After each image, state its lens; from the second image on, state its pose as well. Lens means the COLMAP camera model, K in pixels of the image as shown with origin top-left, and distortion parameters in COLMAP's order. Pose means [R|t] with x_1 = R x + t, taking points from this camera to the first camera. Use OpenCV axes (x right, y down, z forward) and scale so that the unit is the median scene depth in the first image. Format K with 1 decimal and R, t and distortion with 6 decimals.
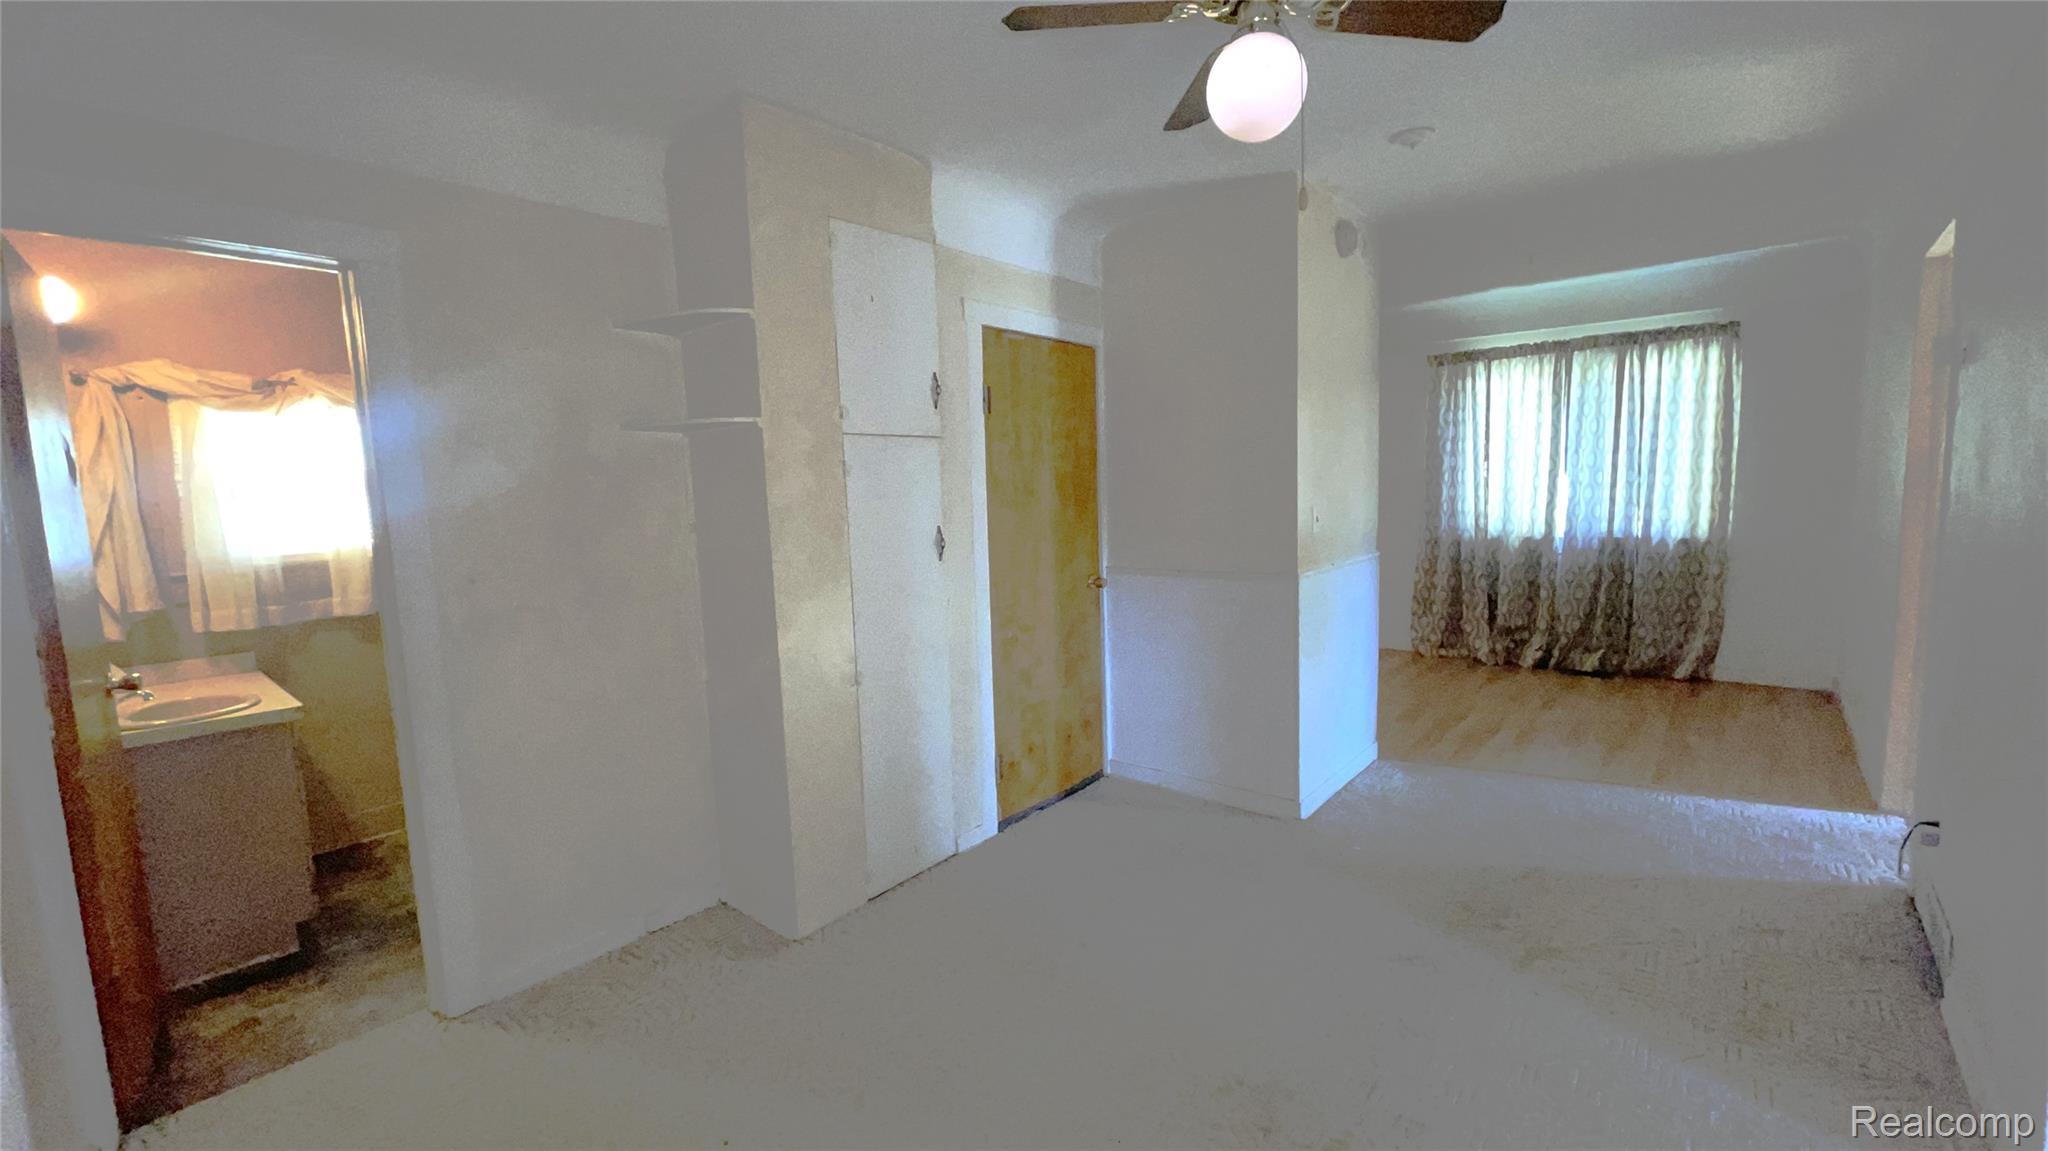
lens RADIAL K [[844.2, 0, 1024.0], [0, 844.2, 575.5], [0, 0, 1]] dist [-0.000622, -0.000108]
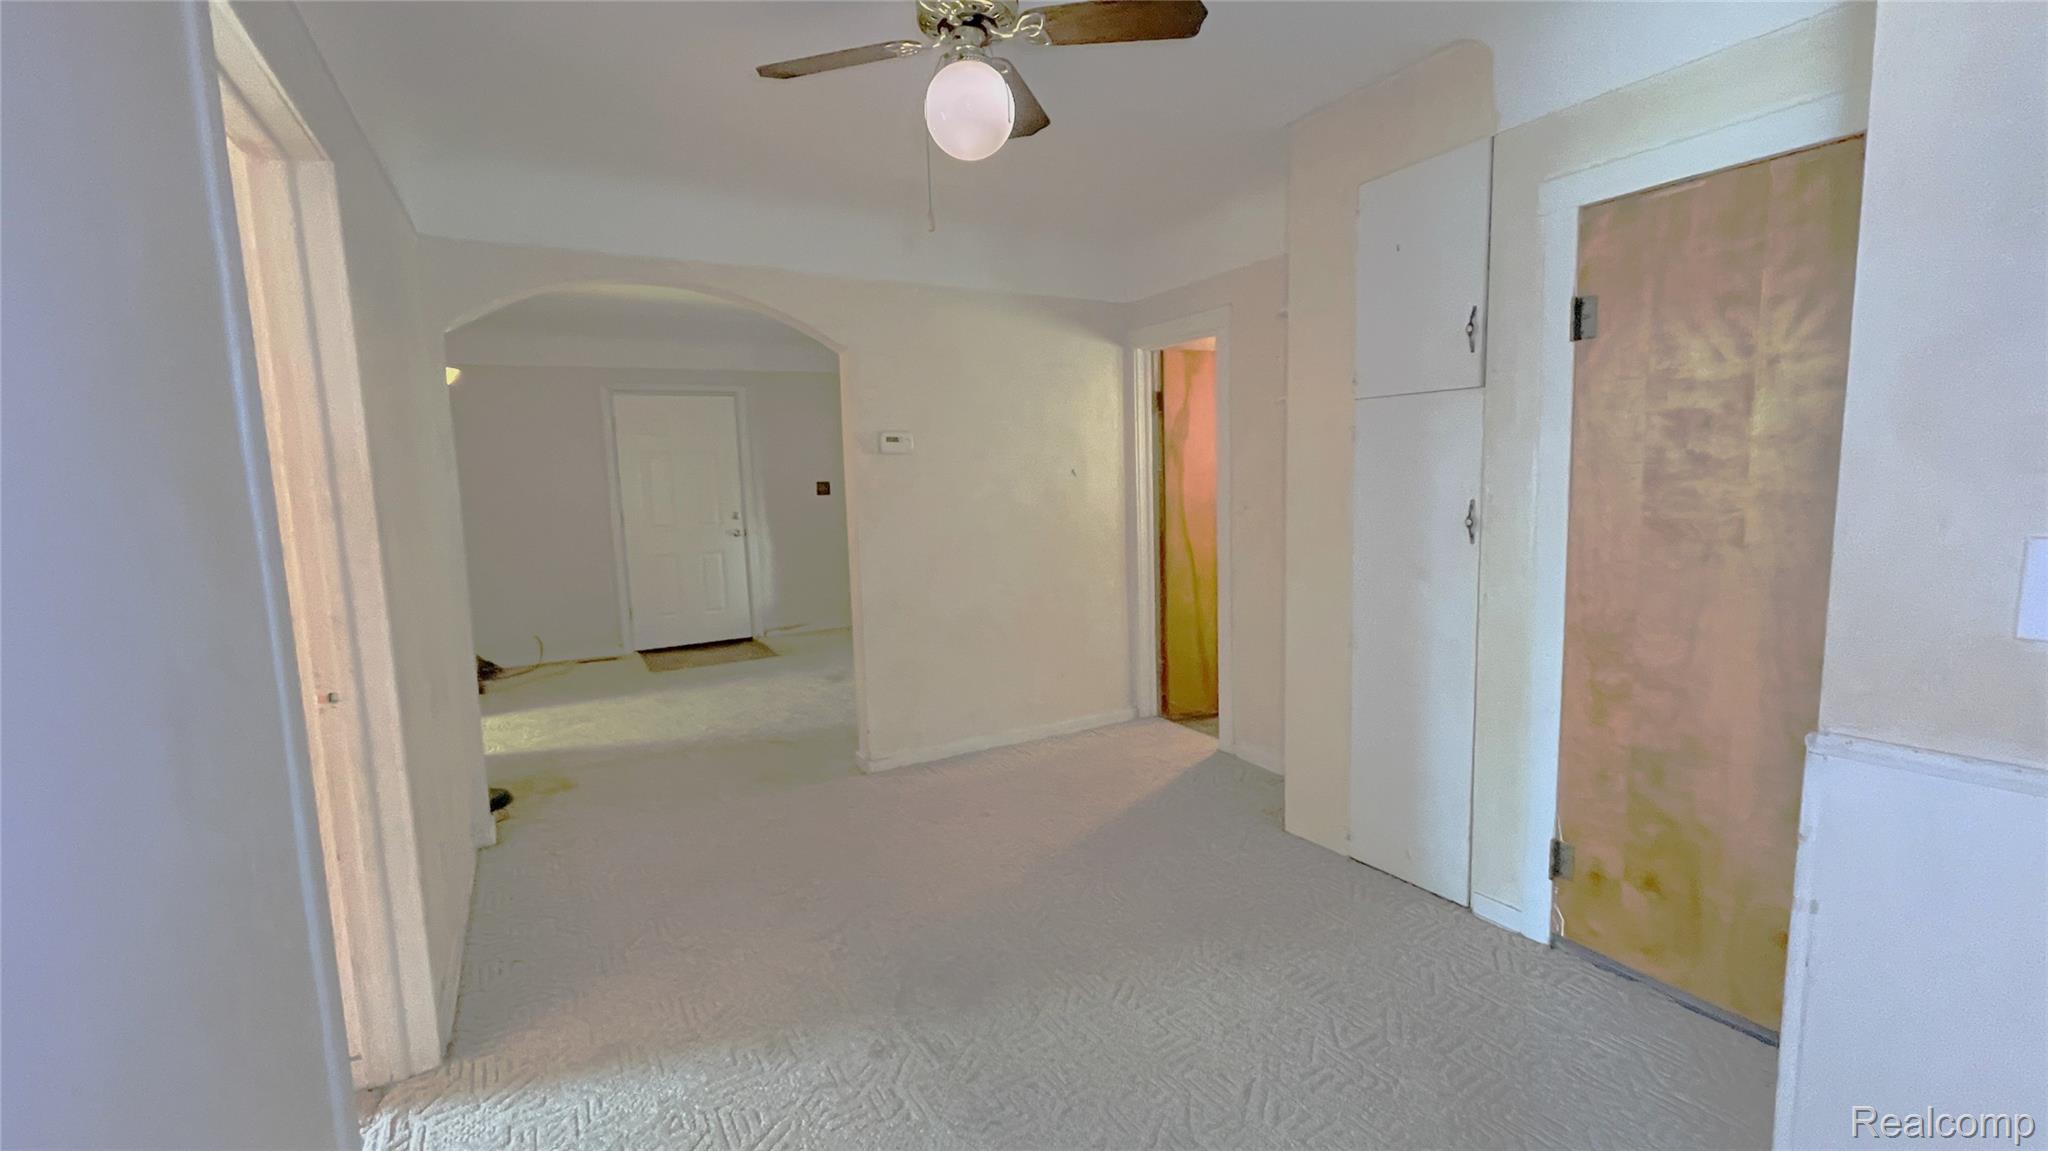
lens RADIAL K [[844.2, 0, 1024.0], [0, 844.2, 575.5], [0, 0, 1]] dist [-0.000622, -0.000108]
pose [[-0.335783, 0.165039, -0.927369, 0.755189], [-0.053585, 0.979590, 0.193734, -0.114708], [0.940414, 0.114746, -0.320085, 0.822574]]
